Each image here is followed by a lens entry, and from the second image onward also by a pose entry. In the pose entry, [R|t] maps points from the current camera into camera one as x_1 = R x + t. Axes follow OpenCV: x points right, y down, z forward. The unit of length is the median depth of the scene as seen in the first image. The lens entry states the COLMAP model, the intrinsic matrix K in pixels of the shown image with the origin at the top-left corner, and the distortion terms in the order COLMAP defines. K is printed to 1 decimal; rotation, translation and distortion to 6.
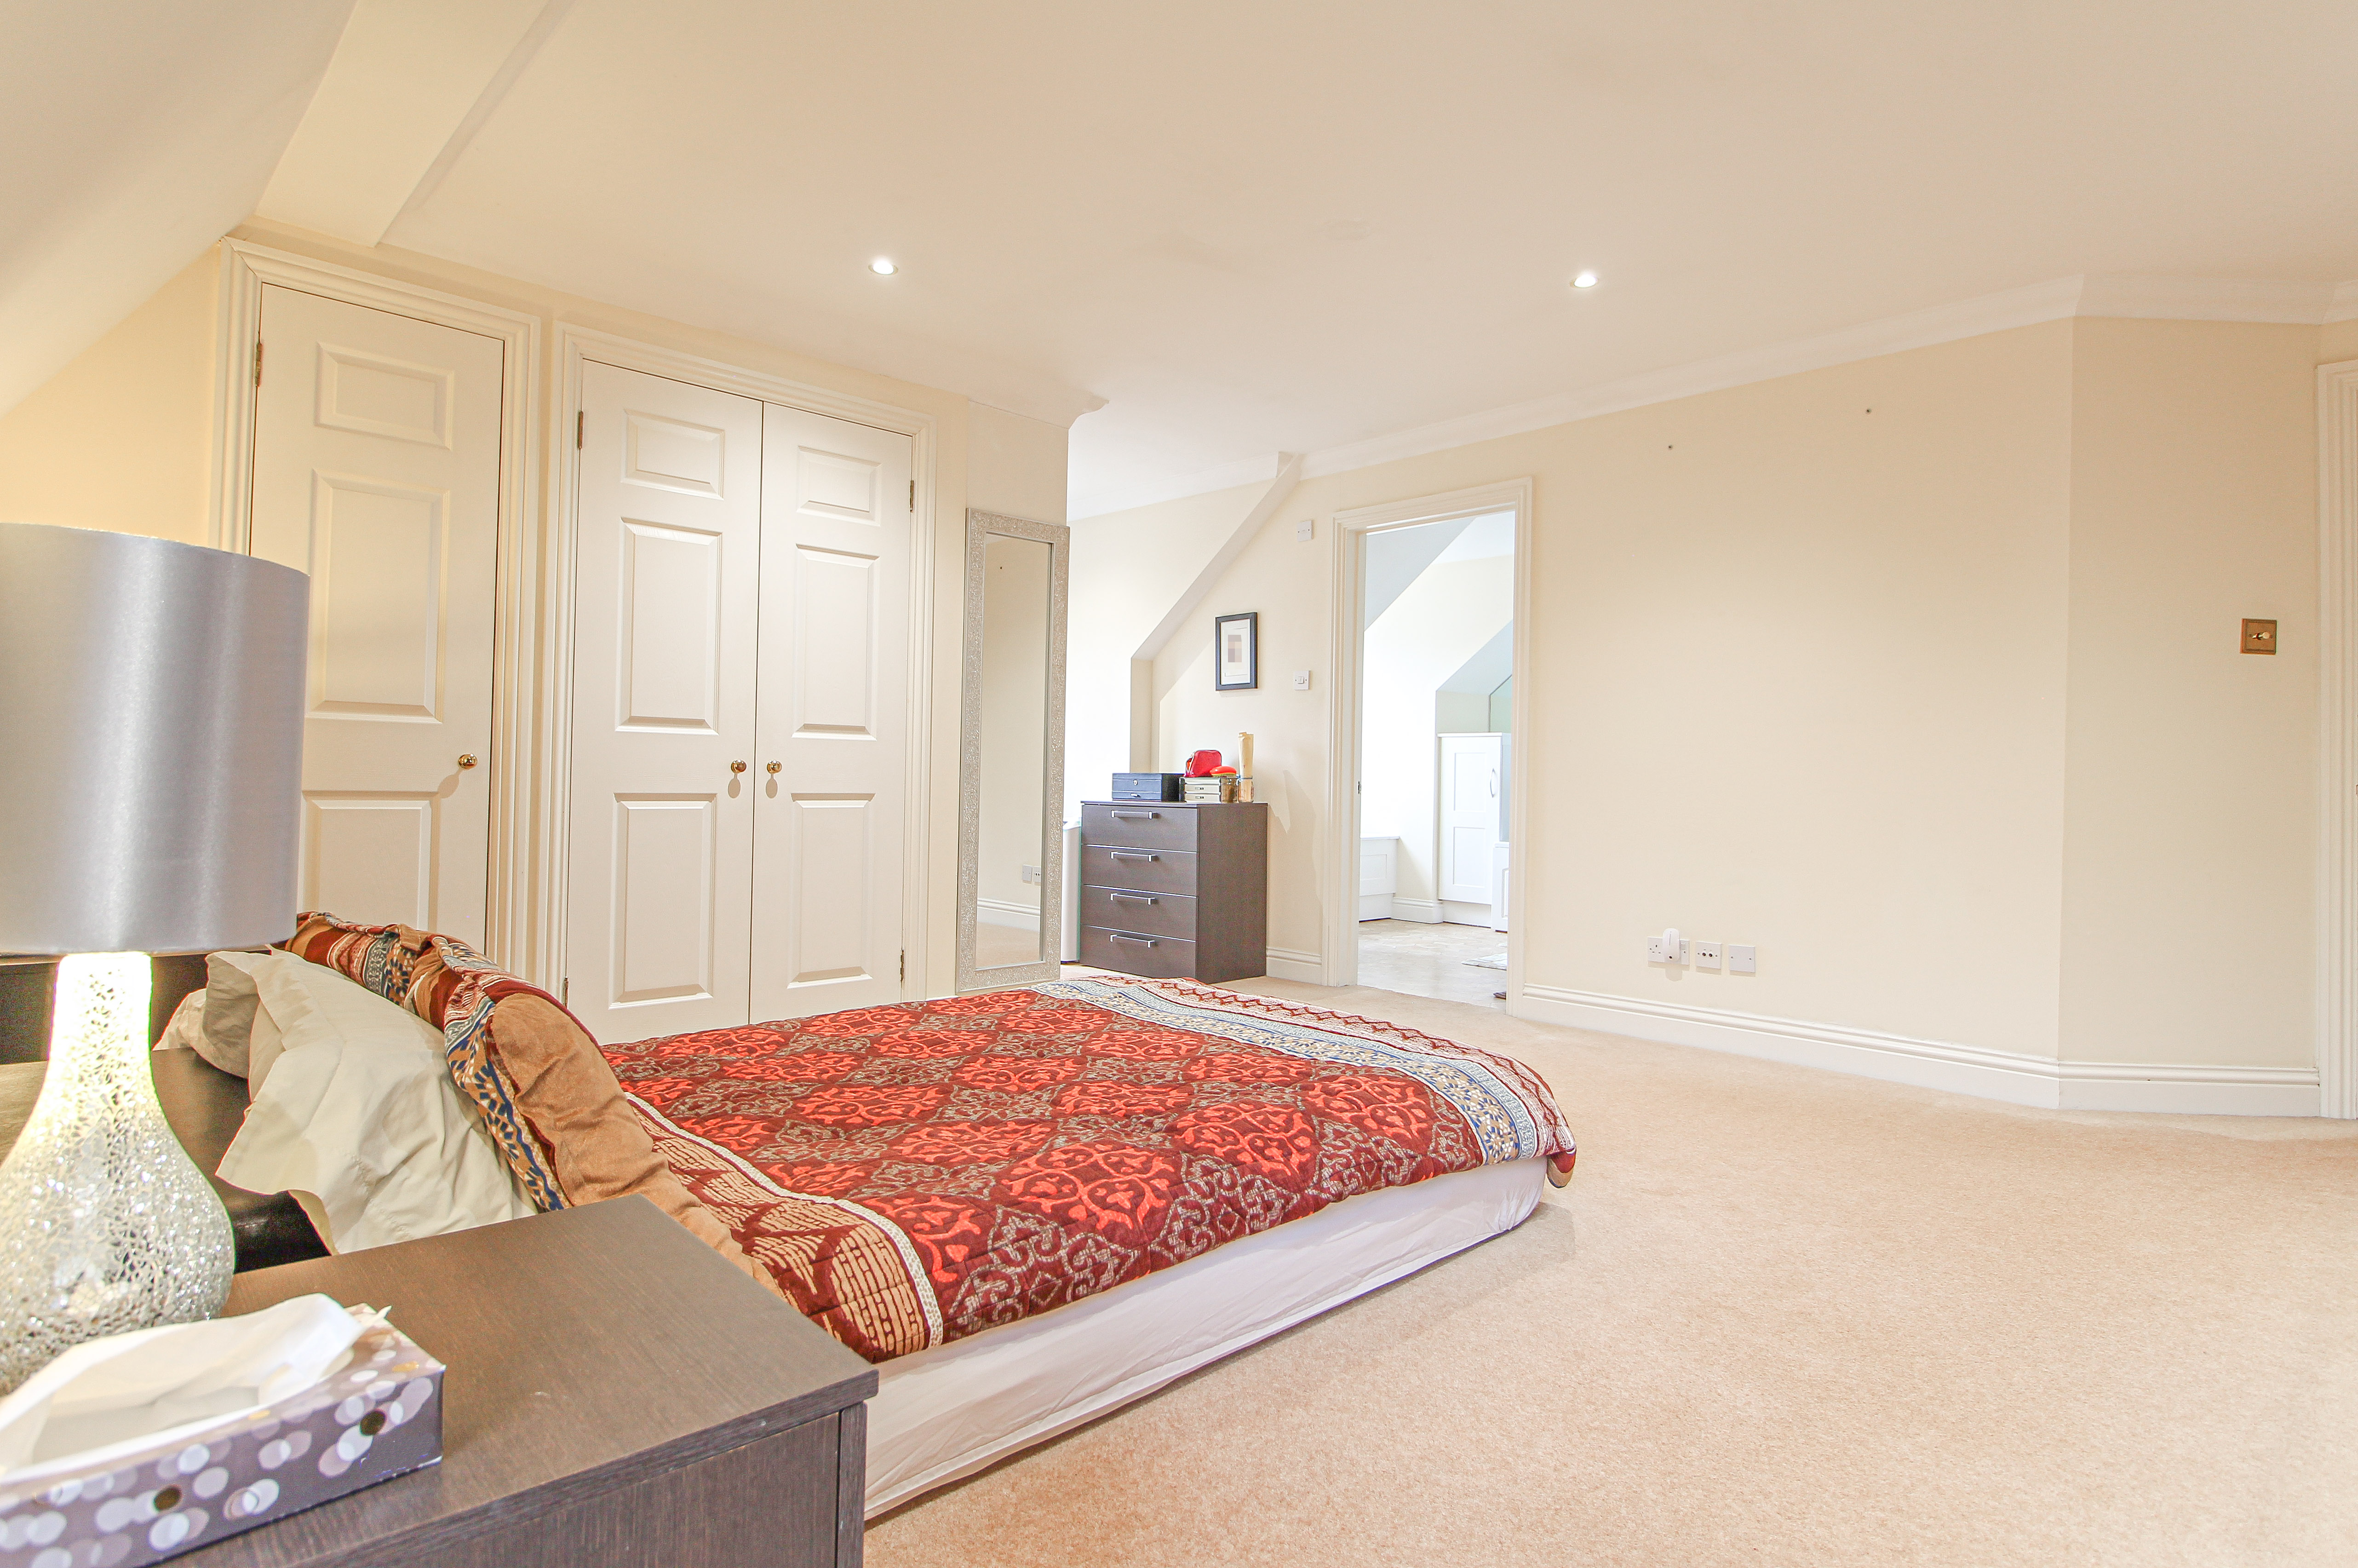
lens RADIAL K [[1219.5, 0, 1176.0], [0, 1219.5, 773.5], [0, 0, 1]] dist [-0.003620, -0.000282]
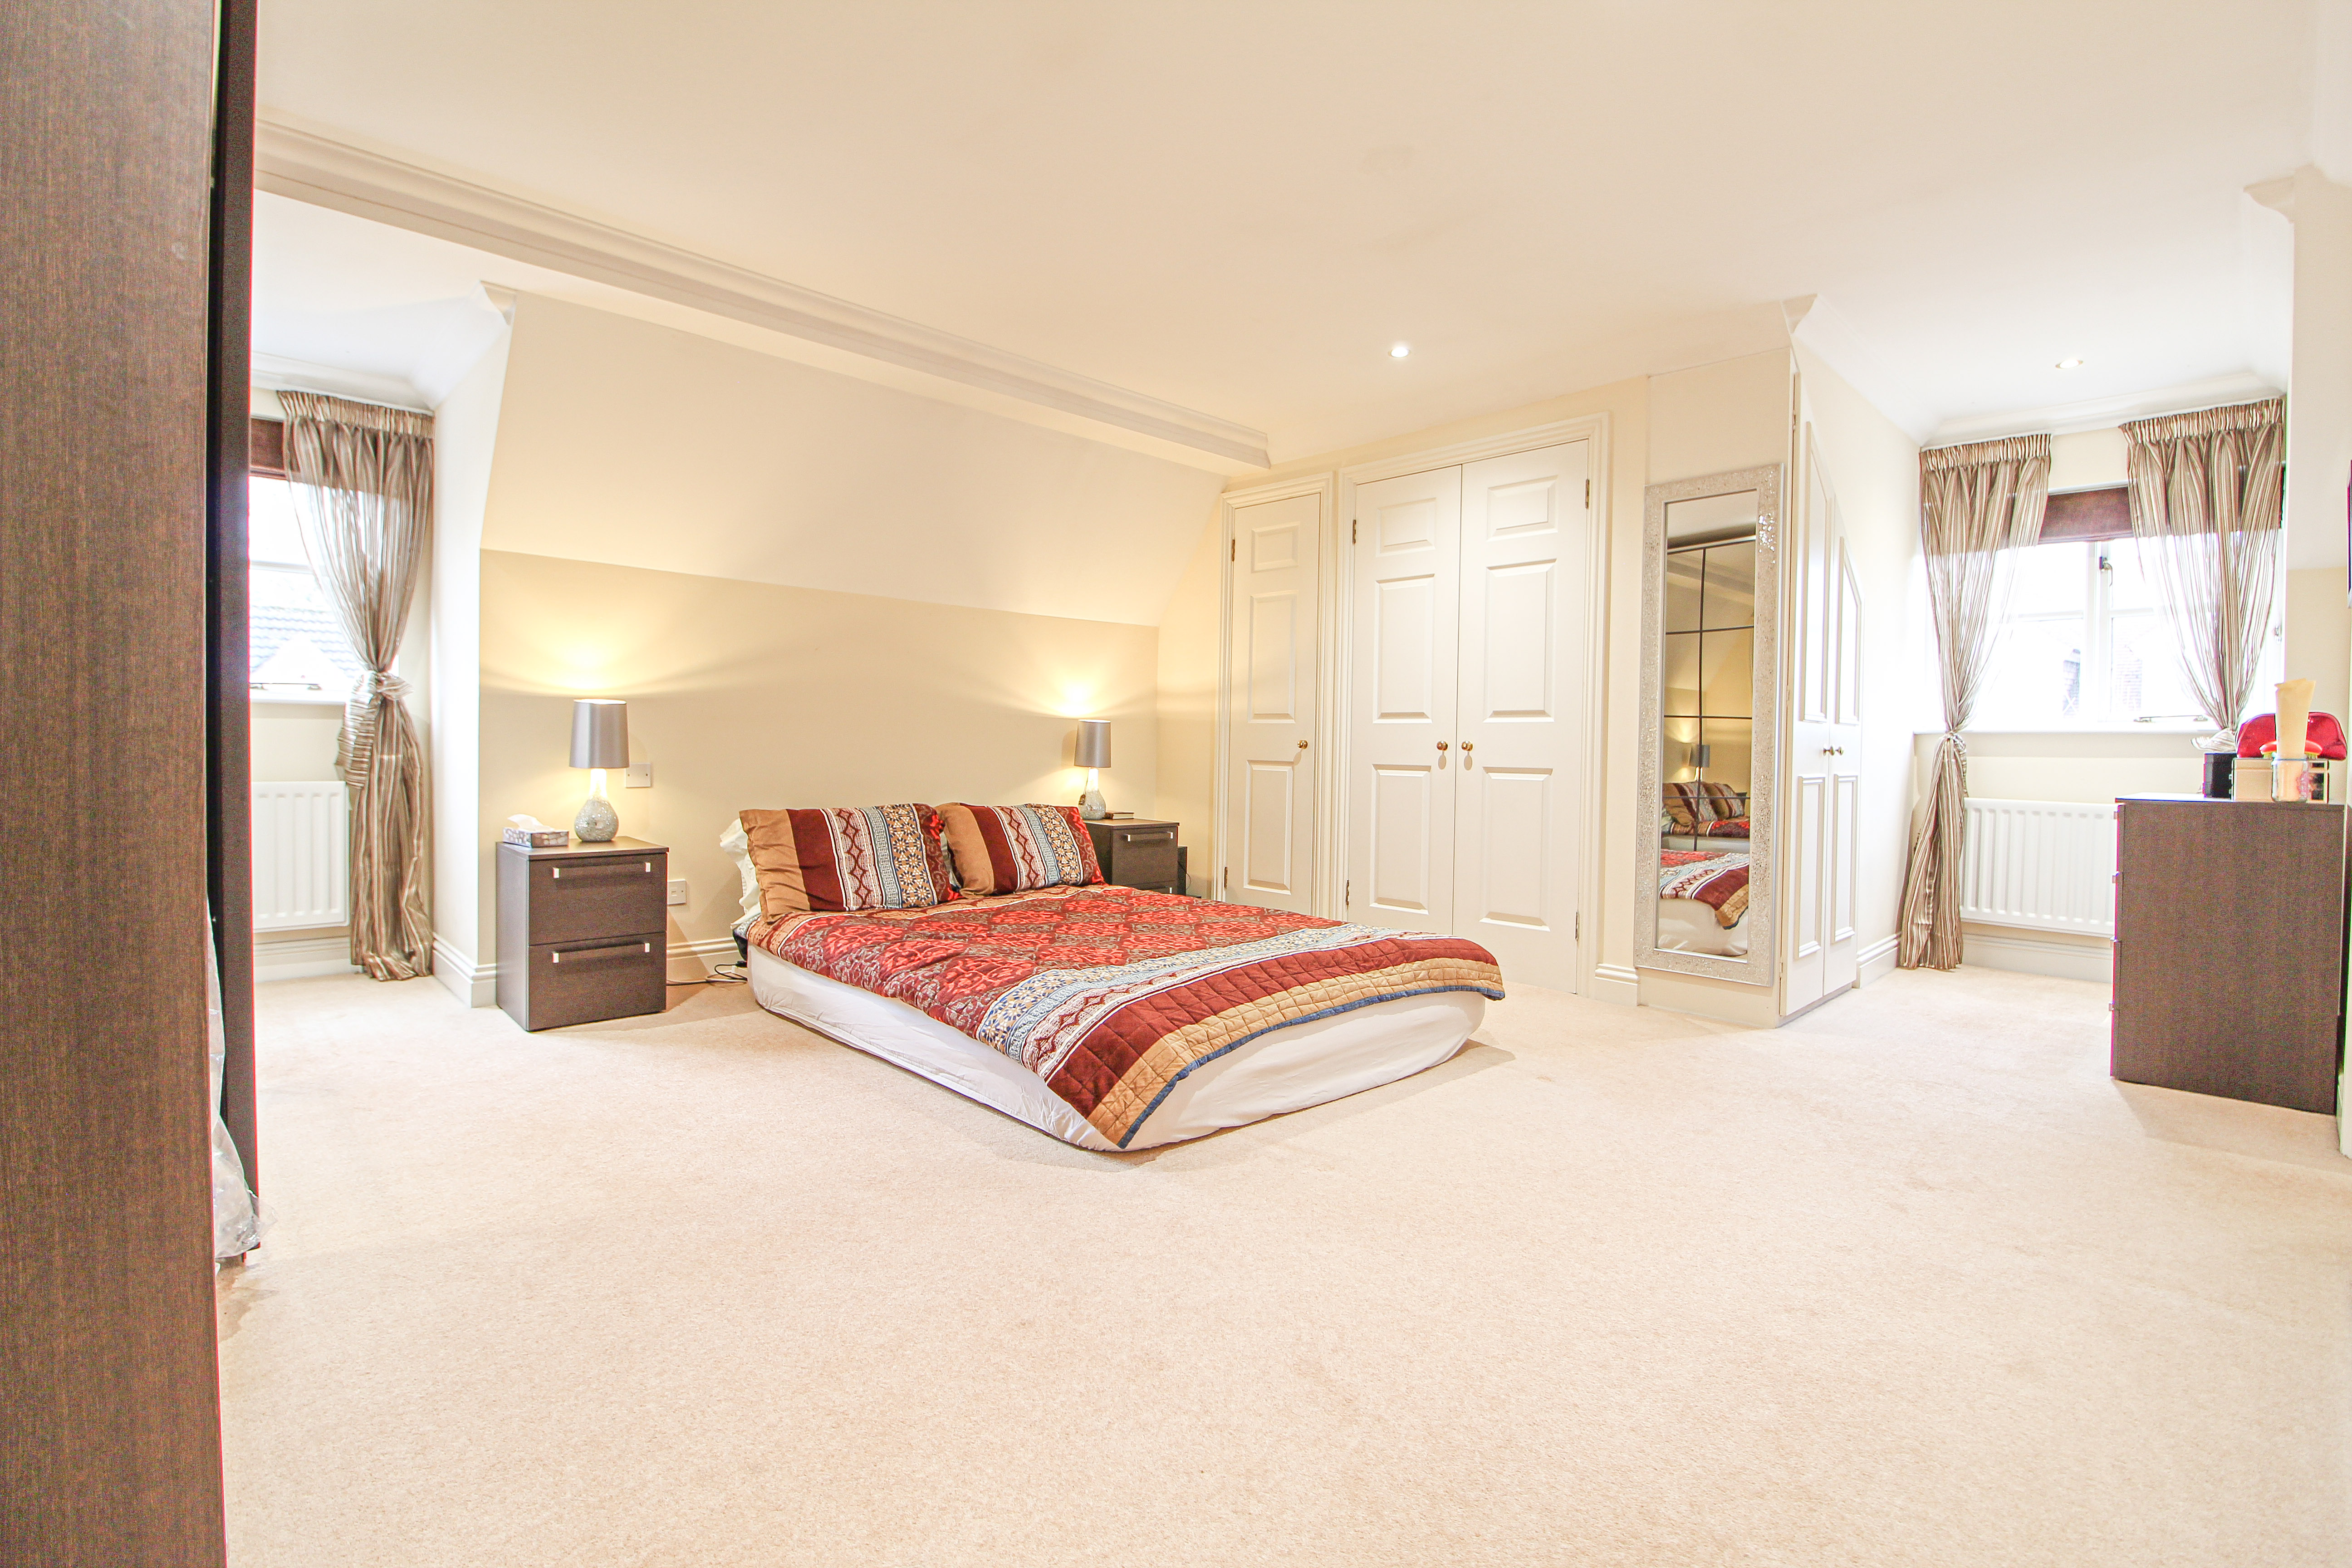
lens RADIAL K [[1079.0, 0, 1173.2], [0, 1079.0, 771.8], [0, 0, 1]] dist [-0.001426, -0.000019]
pose [[-0.007616, 0.017669, -0.999815, 0.923594], [-0.003053, 0.999839, 0.017693, 0.002536], [0.999966, 0.003188, -0.007560, 0.795204]]
